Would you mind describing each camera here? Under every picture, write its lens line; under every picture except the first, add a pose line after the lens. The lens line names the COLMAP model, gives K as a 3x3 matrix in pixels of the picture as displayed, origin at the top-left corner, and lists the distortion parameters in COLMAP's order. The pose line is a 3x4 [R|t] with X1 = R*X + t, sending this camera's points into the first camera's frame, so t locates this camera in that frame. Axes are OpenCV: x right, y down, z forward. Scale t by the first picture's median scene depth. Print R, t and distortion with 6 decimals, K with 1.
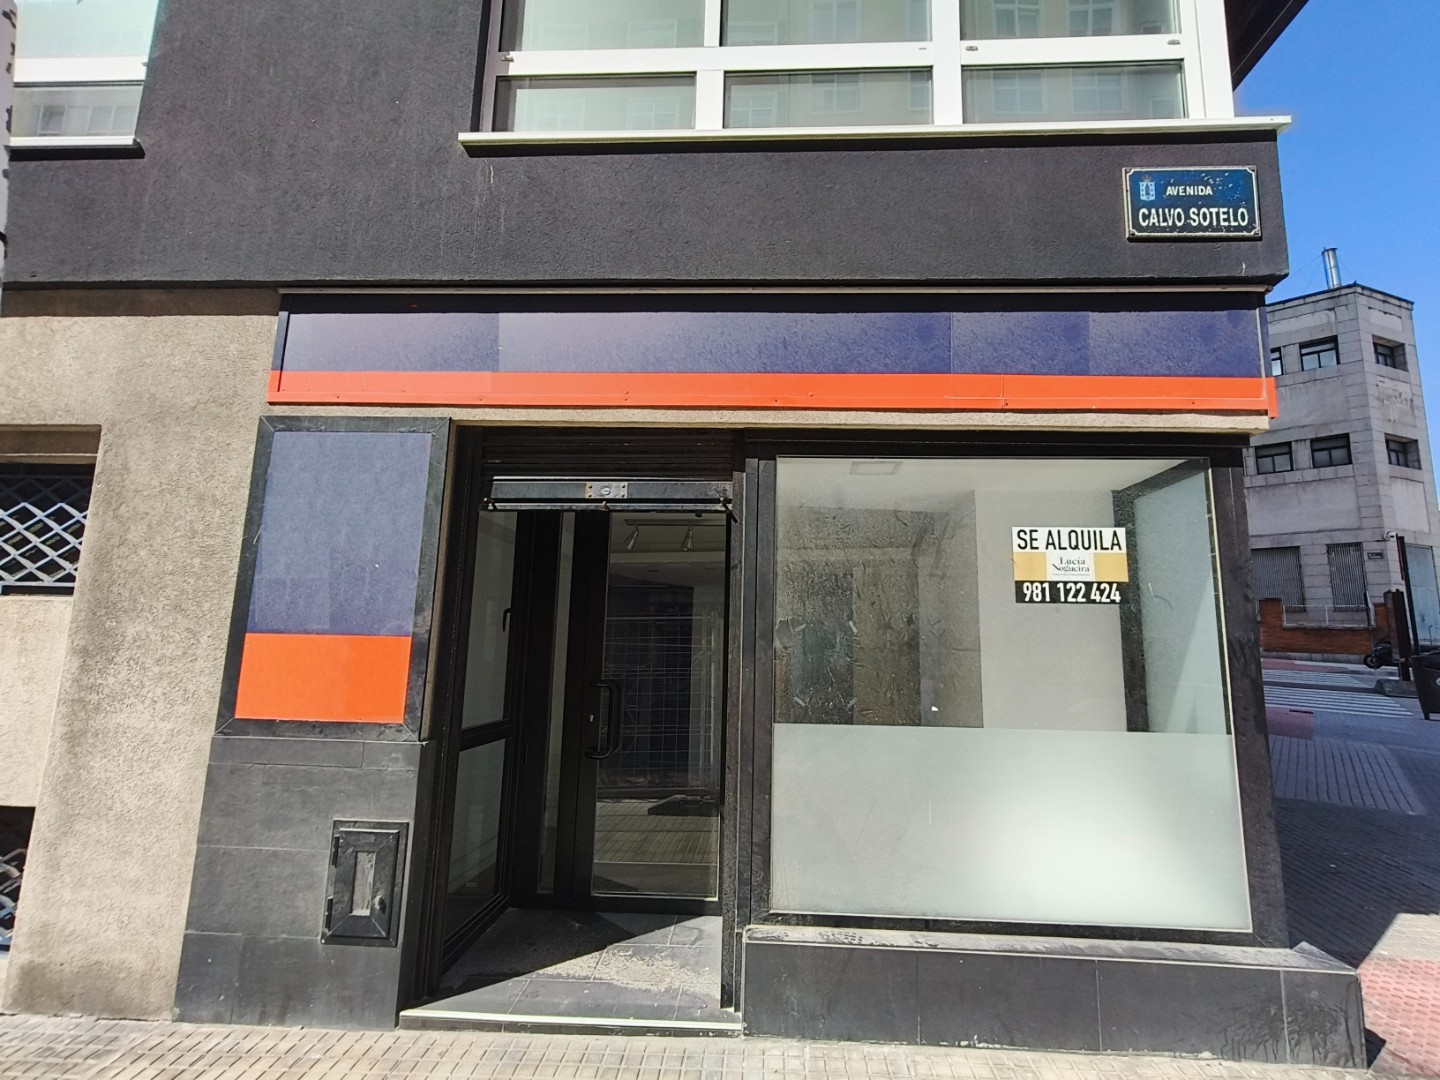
lens RADIAL K [[671.7, 0, 739.3], [0, 671.7, 550.2], [0, 0, 1]] dist [0.005186, 0.001490]
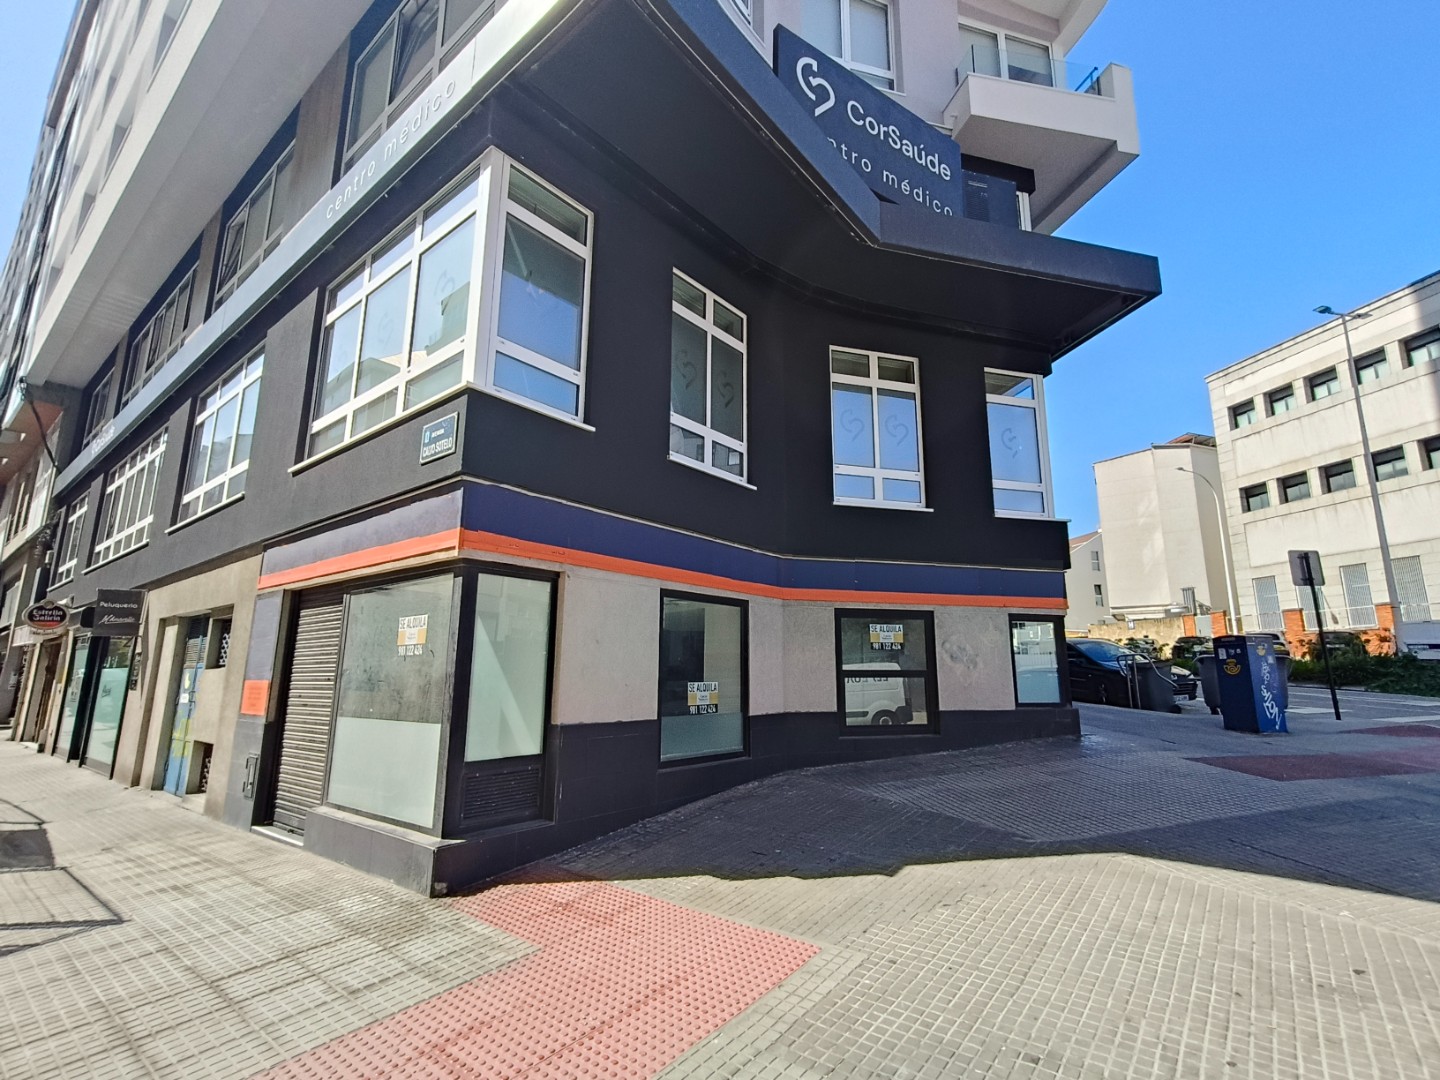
lens RADIAL K [[671.7, 0, 739.3], [0, 671.7, 550.2], [0, 0, 1]] dist [0.005186, 0.001490]
pose [[0.816123, -0.130444, -0.562964, 2.259828], [0.100913, 0.991392, -0.083422, 0.032733], [0.569000, 0.011272, 0.822261, -0.063099]]
